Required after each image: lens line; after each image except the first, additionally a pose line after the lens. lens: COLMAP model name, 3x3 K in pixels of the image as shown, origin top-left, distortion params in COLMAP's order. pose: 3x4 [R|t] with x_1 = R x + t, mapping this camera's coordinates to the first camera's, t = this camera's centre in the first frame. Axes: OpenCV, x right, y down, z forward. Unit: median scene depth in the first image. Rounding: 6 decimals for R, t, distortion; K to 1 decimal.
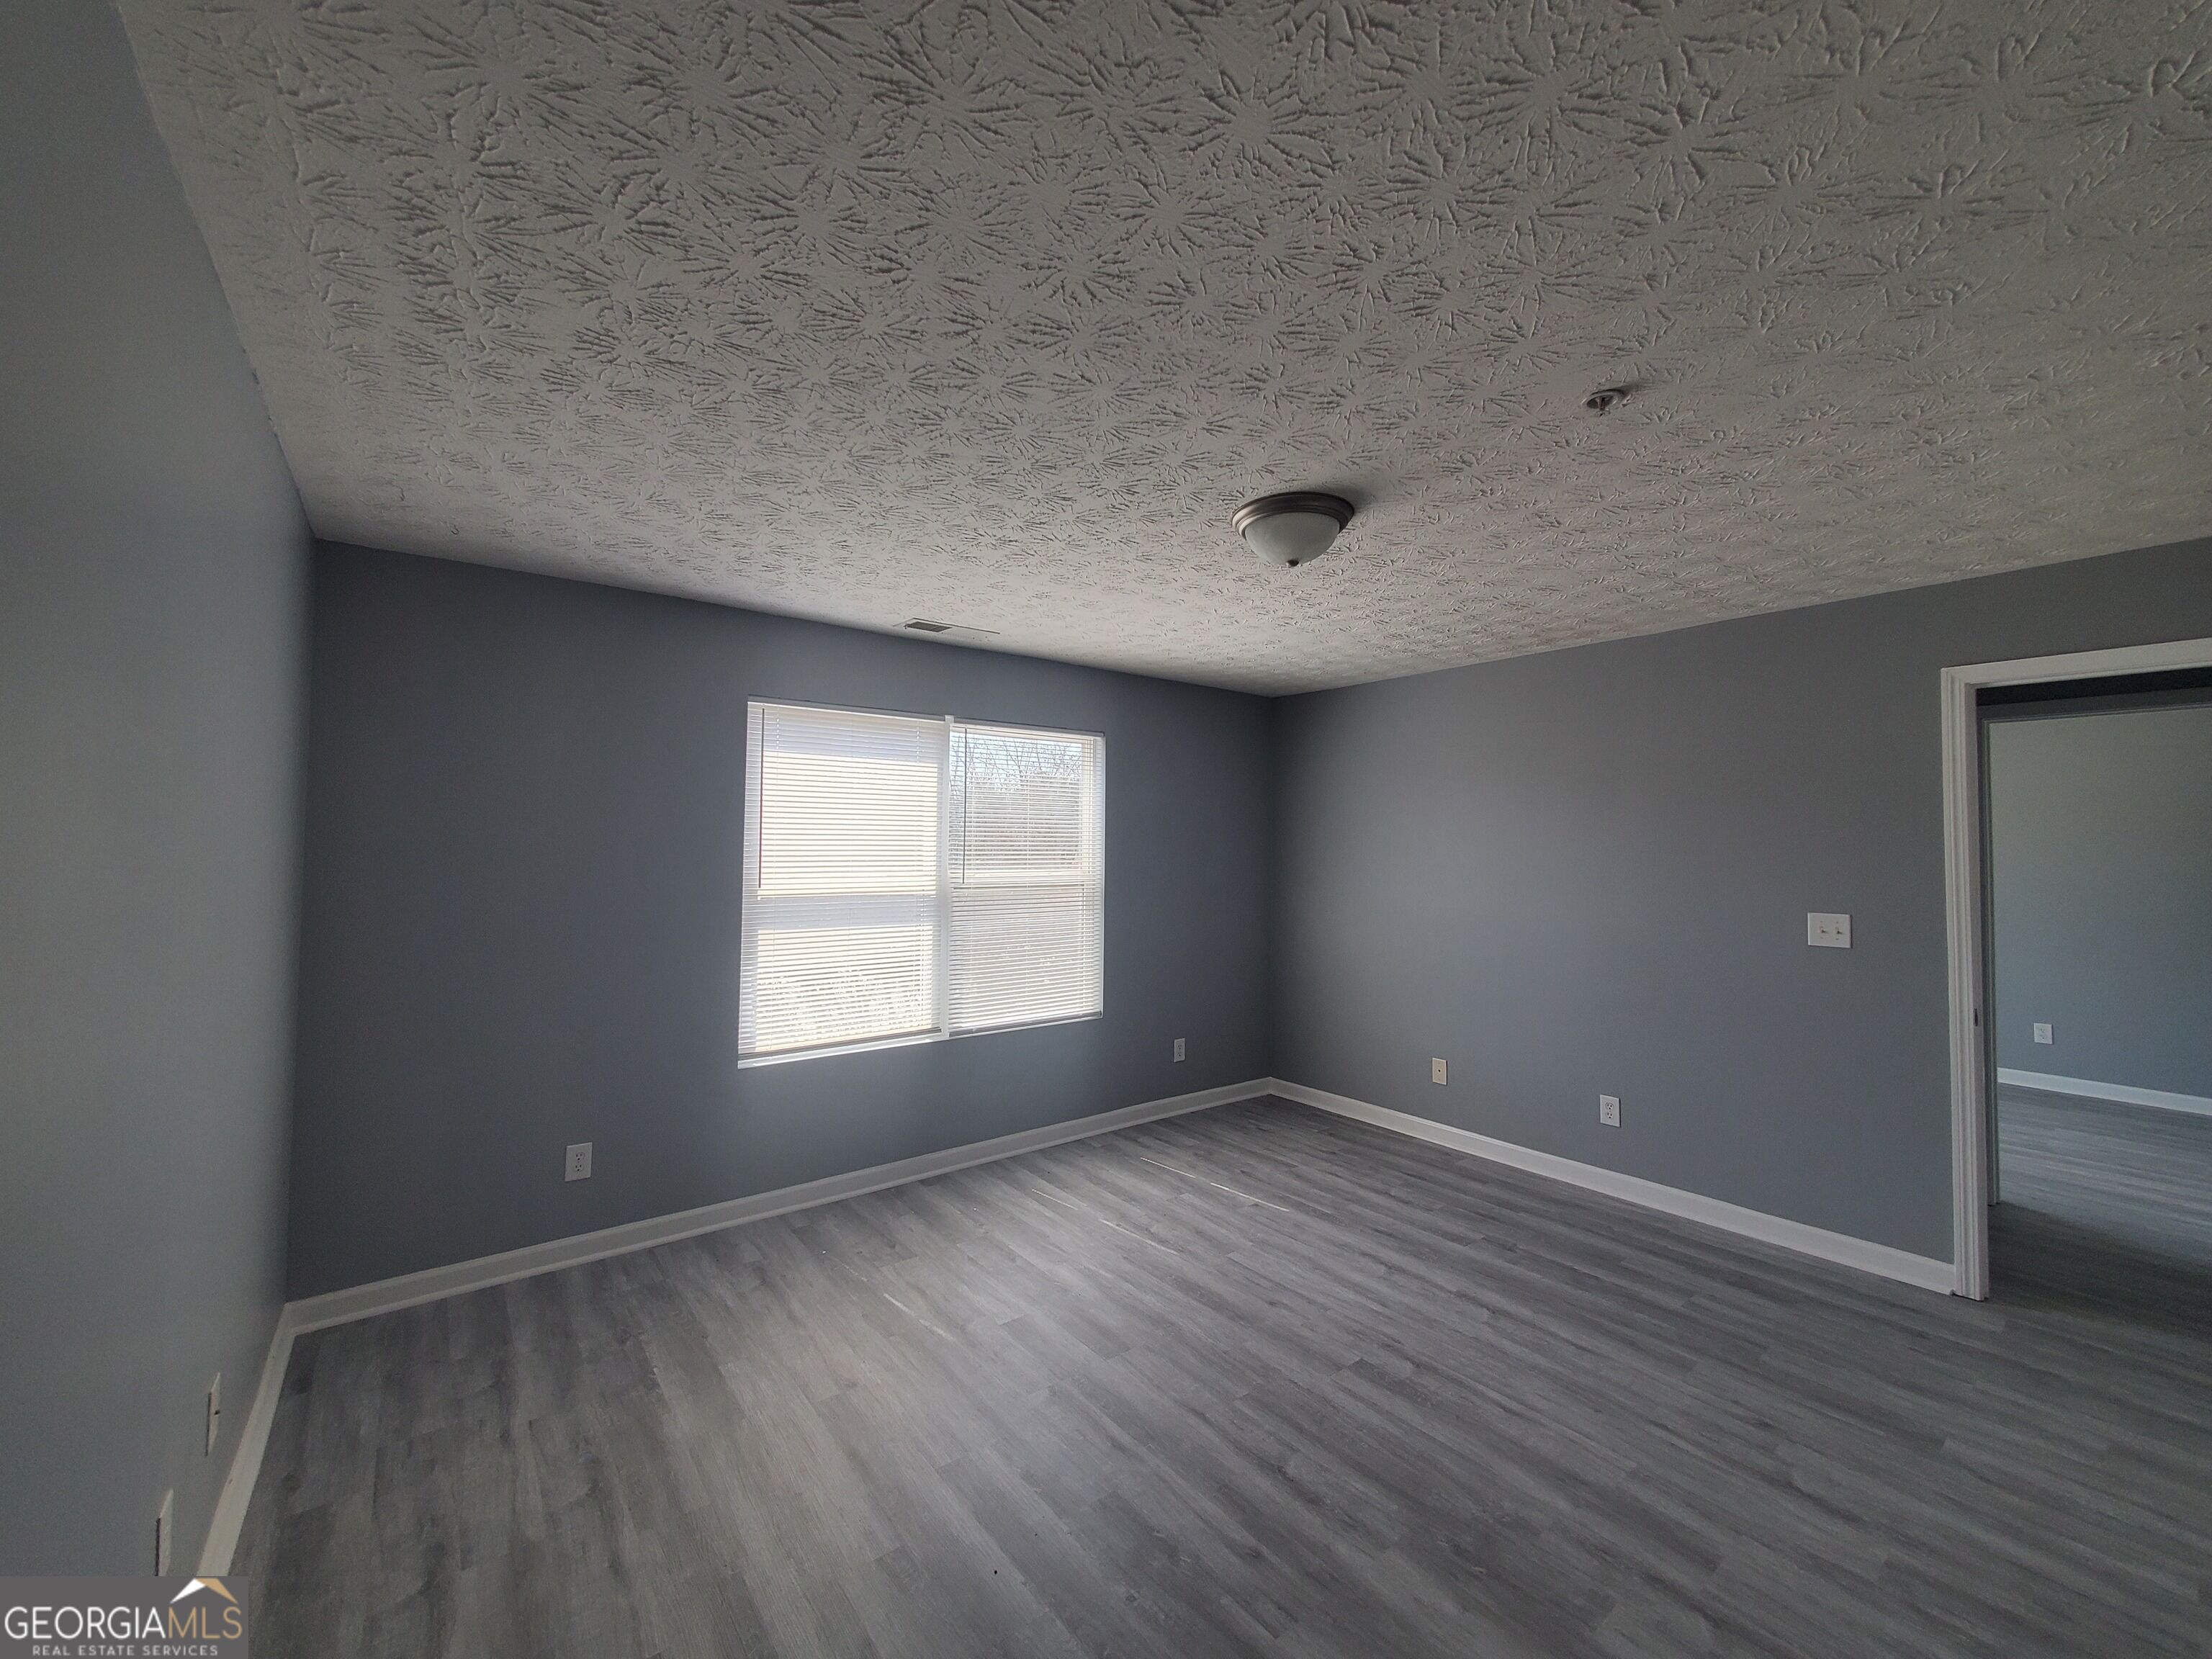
lens RADIAL K [[879.2, 0, 1110.0], [0, 879.2, 823.8], [0, 0, 1]] dist [0.000777, -0.000420]
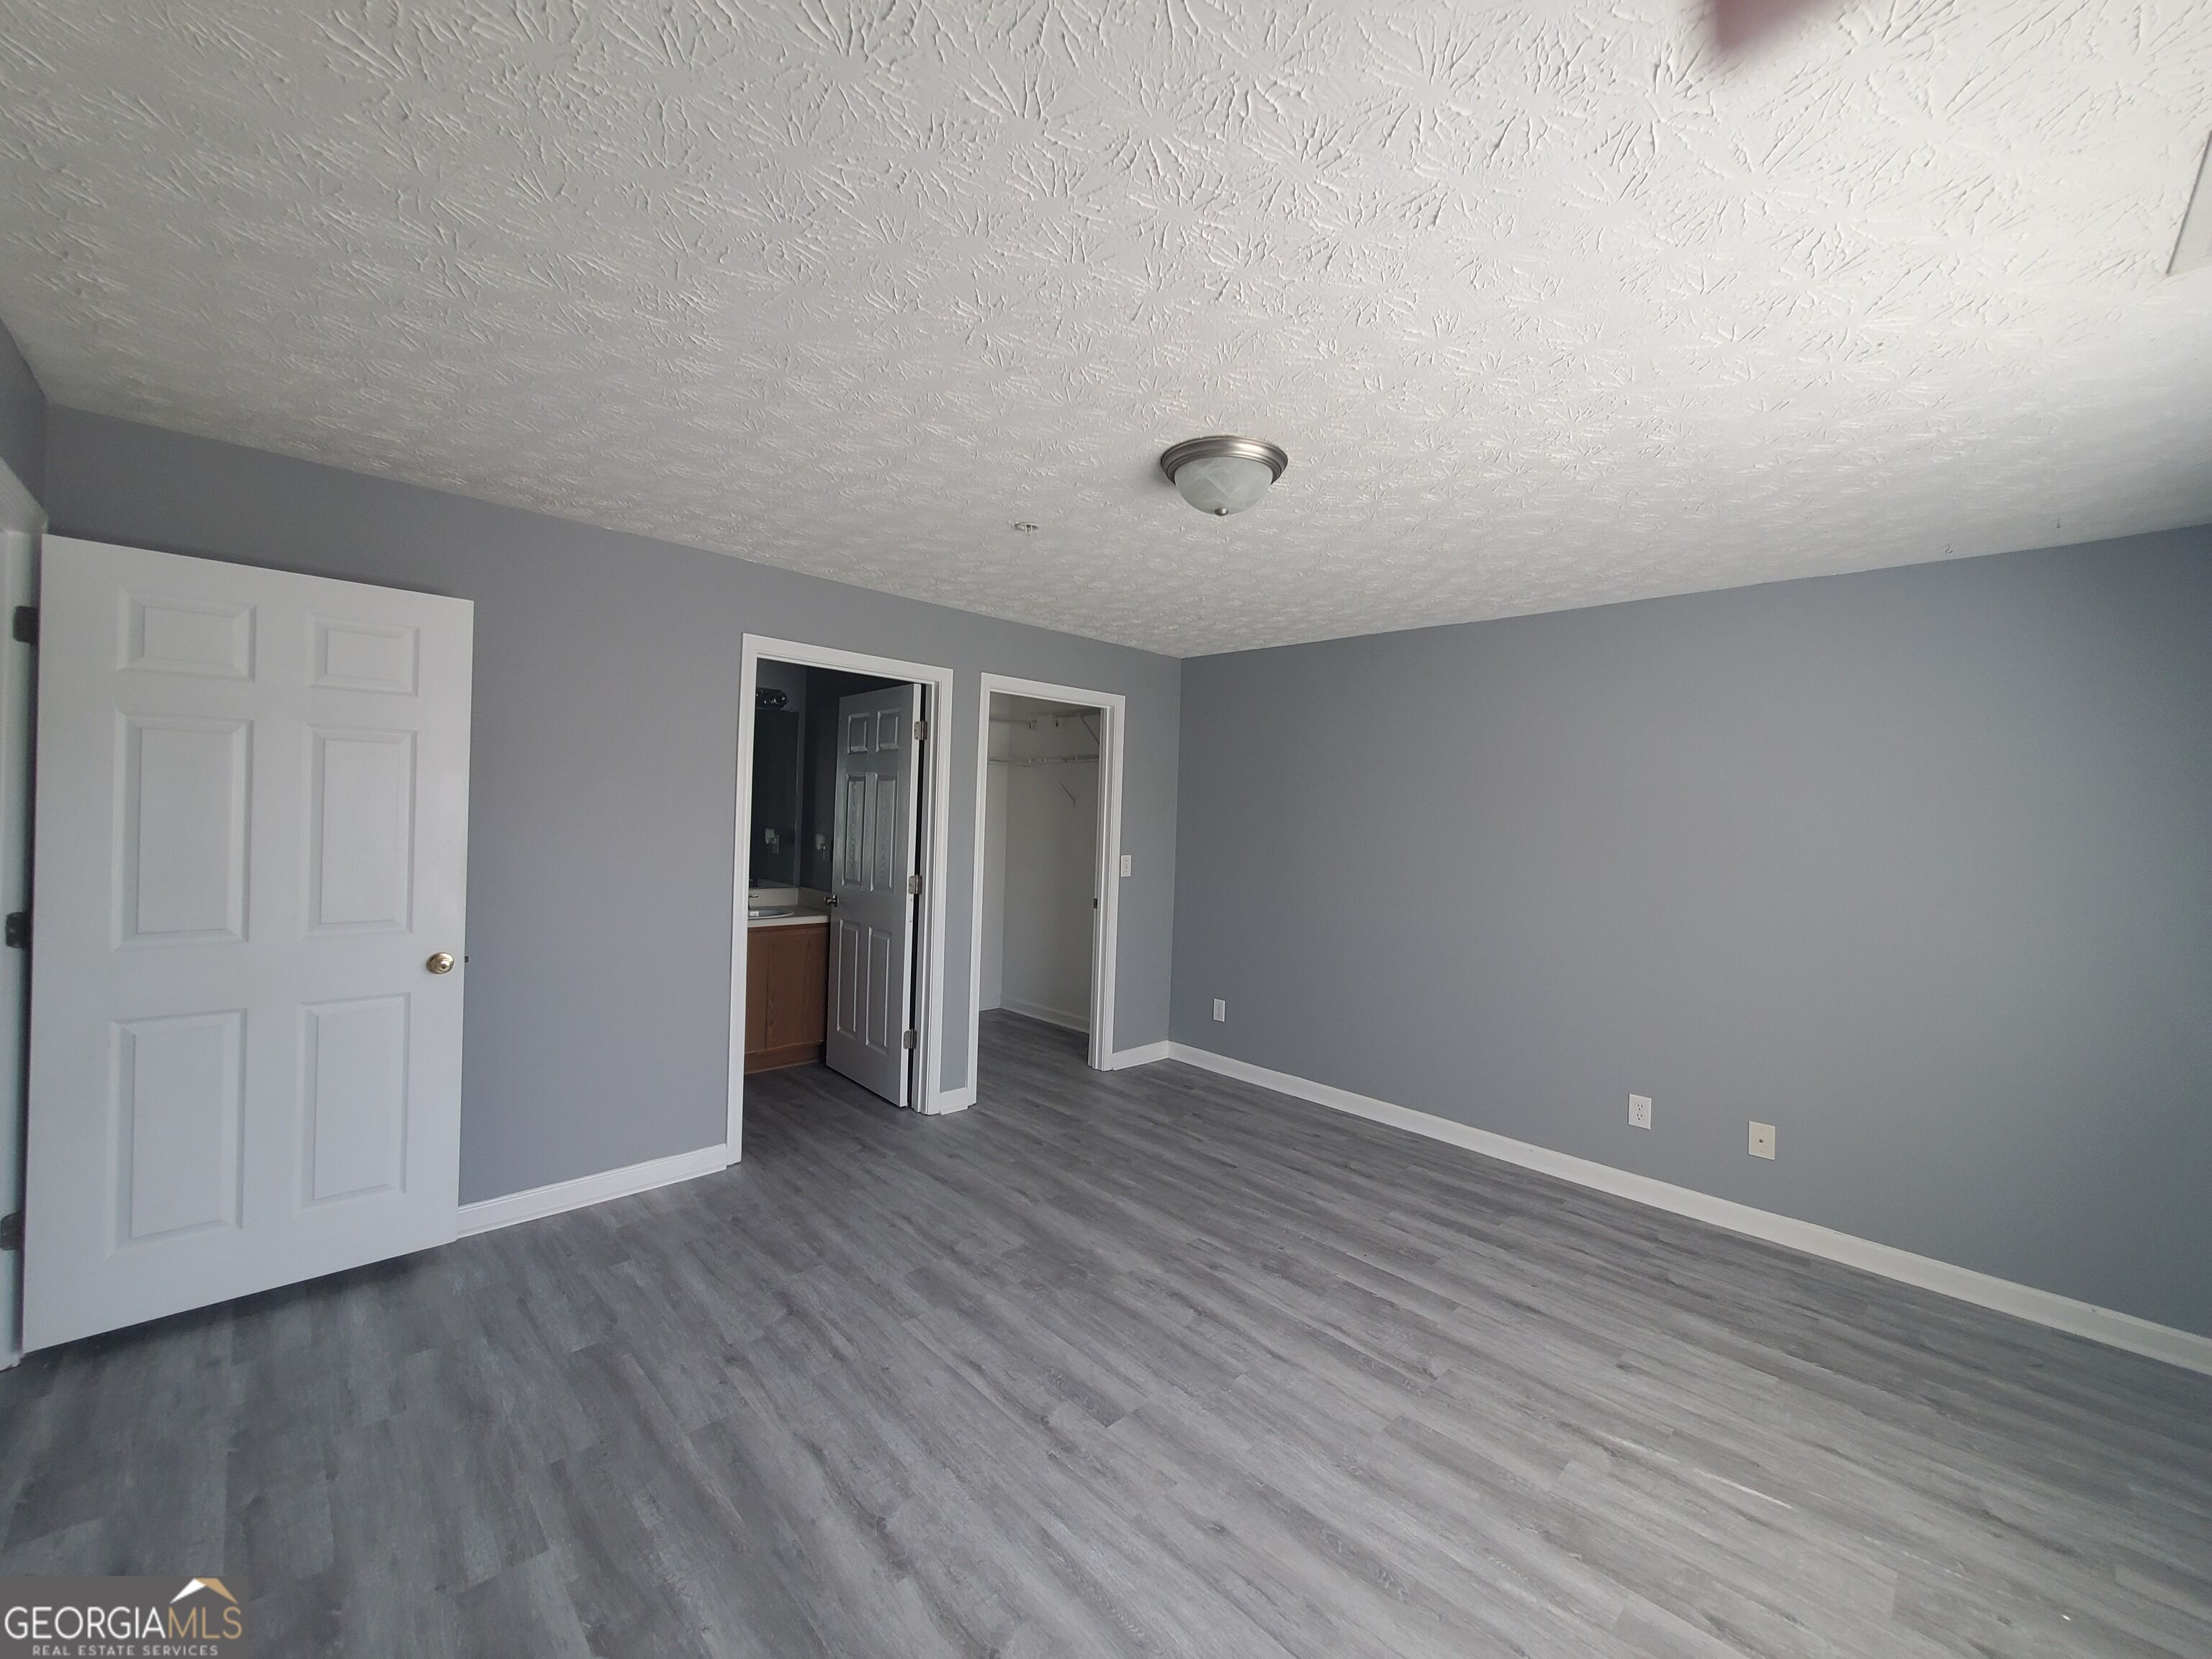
lens RADIAL K [[879.2, 0, 1103.4], [0, 879.2, 834.3], [0, 0, 1]] dist [0.000777, -0.000420]
pose [[-0.993575, -0.041773, -0.105186, 0.413698], [-0.041808, 0.999124, -0.001874, 0.057271], [0.105172, 0.002536, -0.994451, 1.883878]]
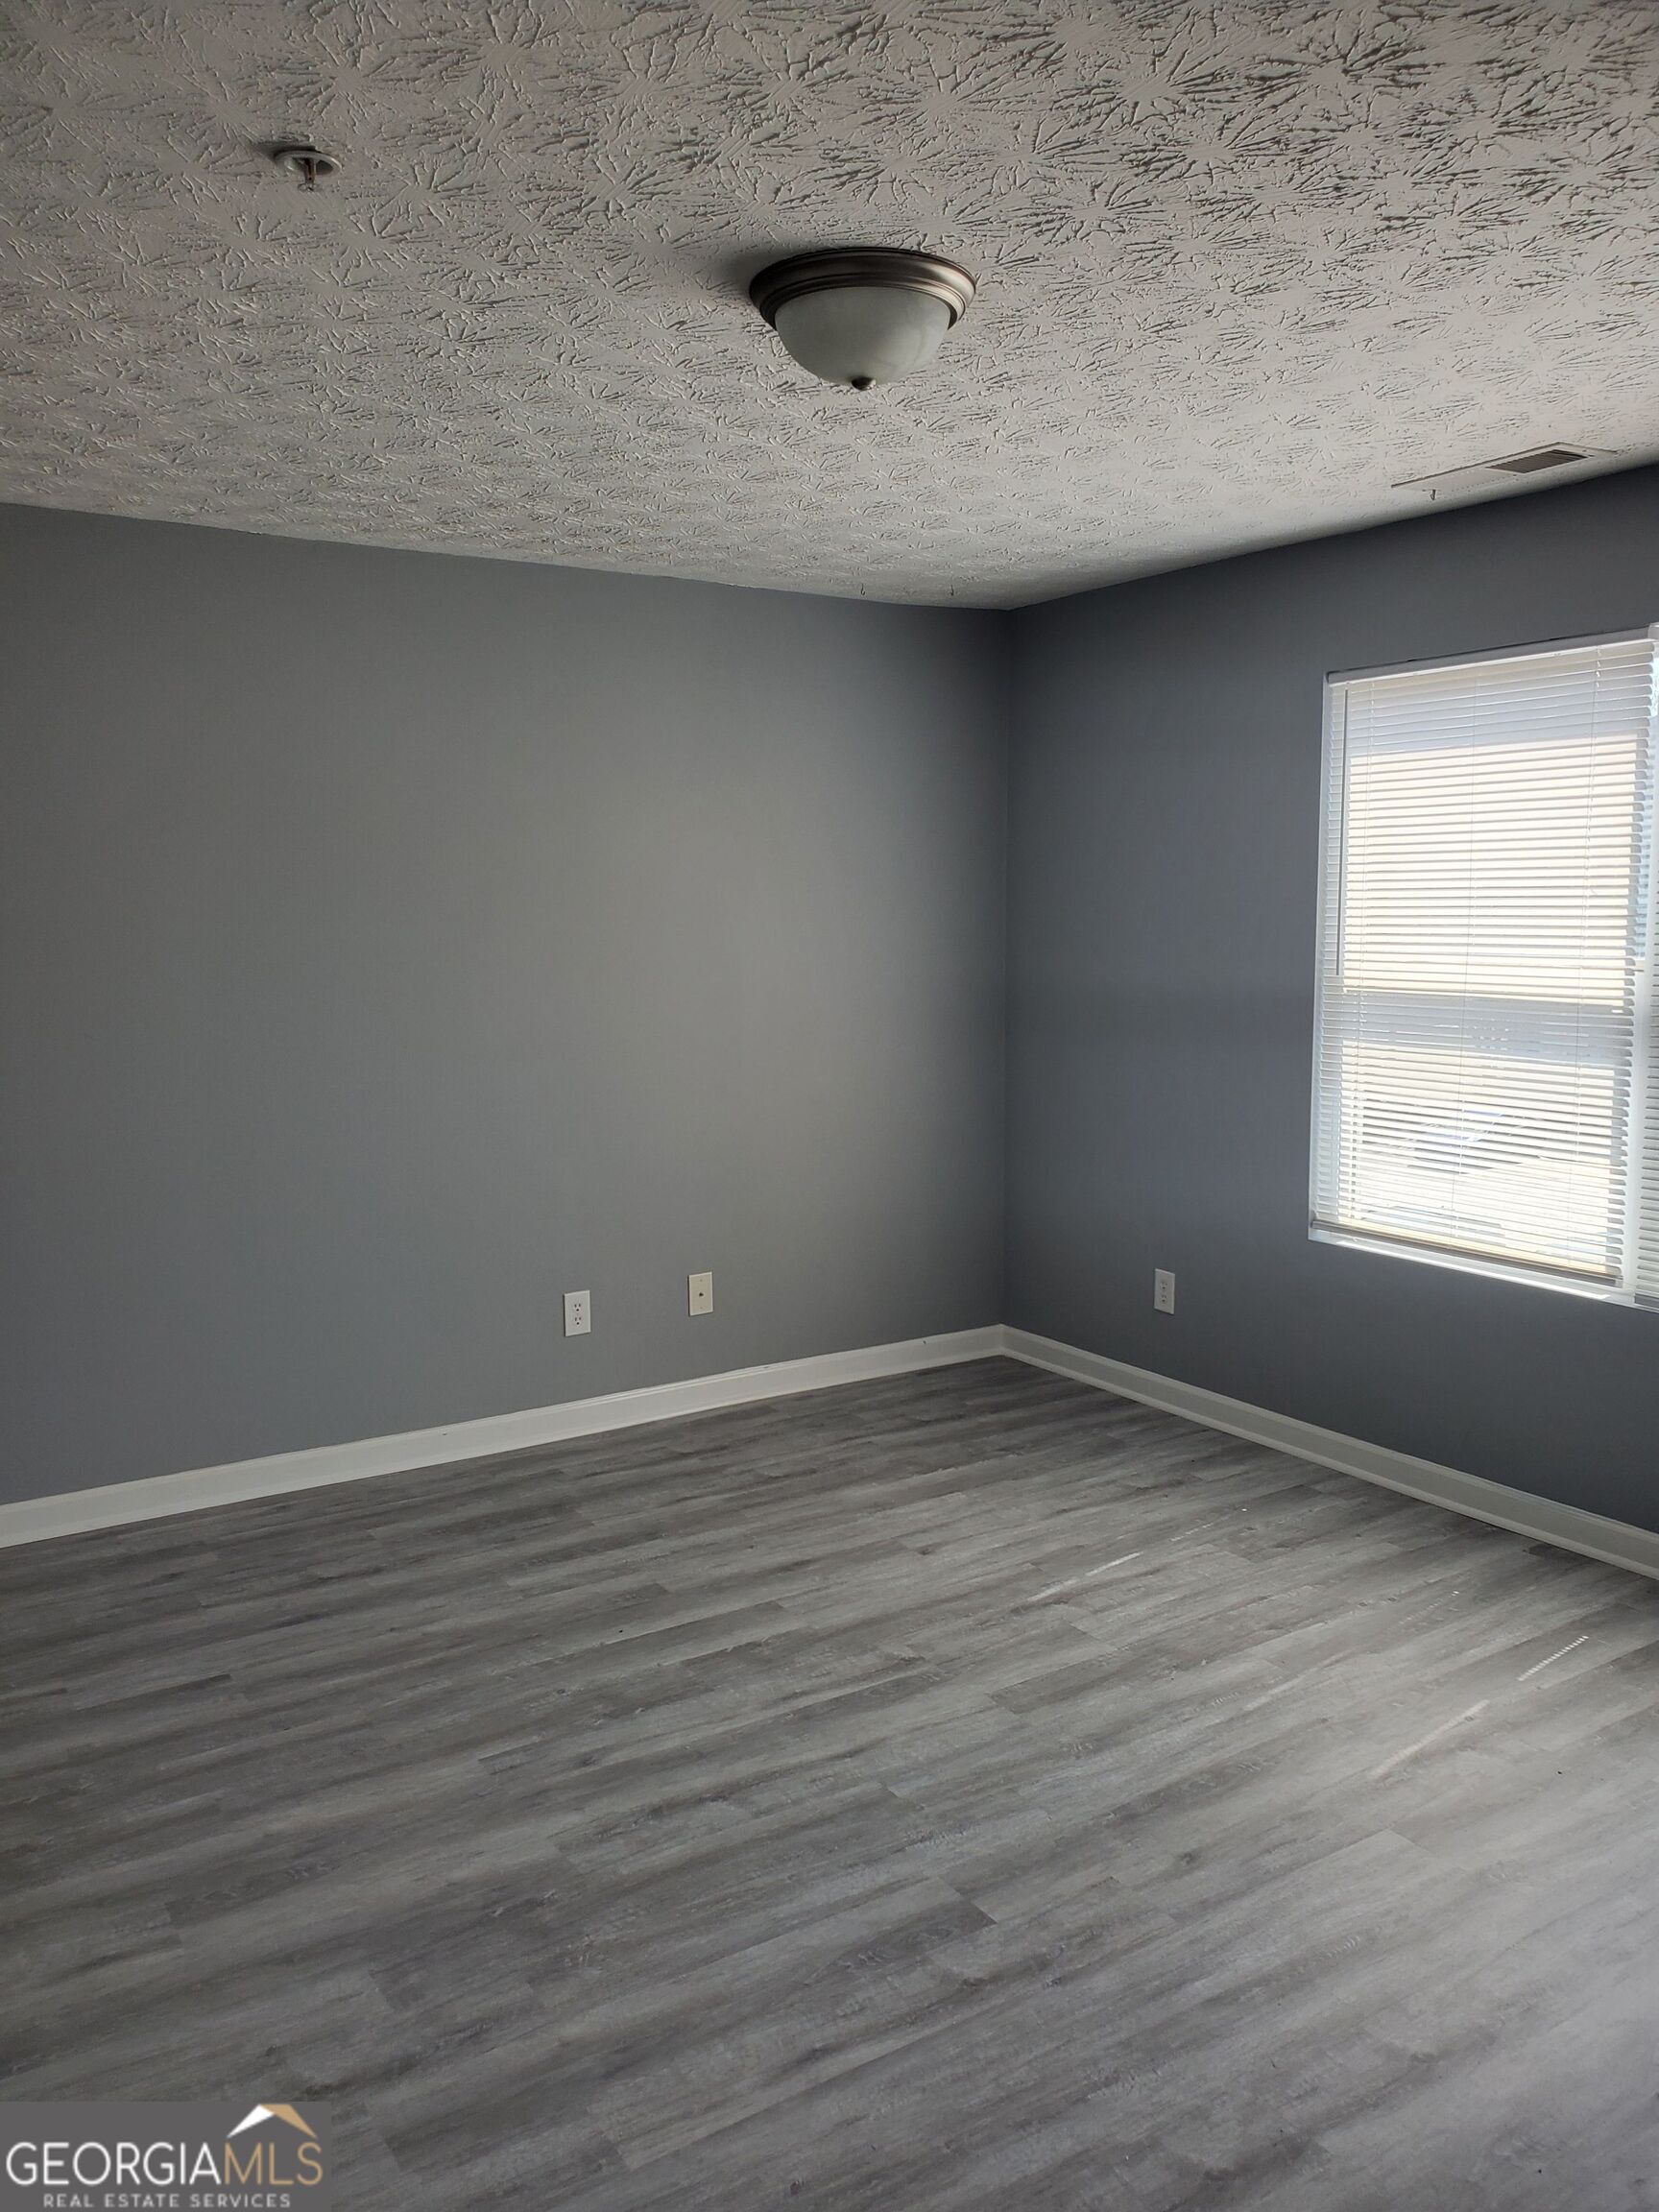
lens RADIAL K [[1740.8, 0, 839.7], [0, 1740.8, 1116.0], [0, 0, 1]] dist [0.033115, 0.015801]
pose [[-0.082806, 0.121836, -0.989090, 1.297489], [0.032976, 0.992290, 0.119469, 0.014643], [0.996020, -0.022724, -0.086185, 1.046100]]
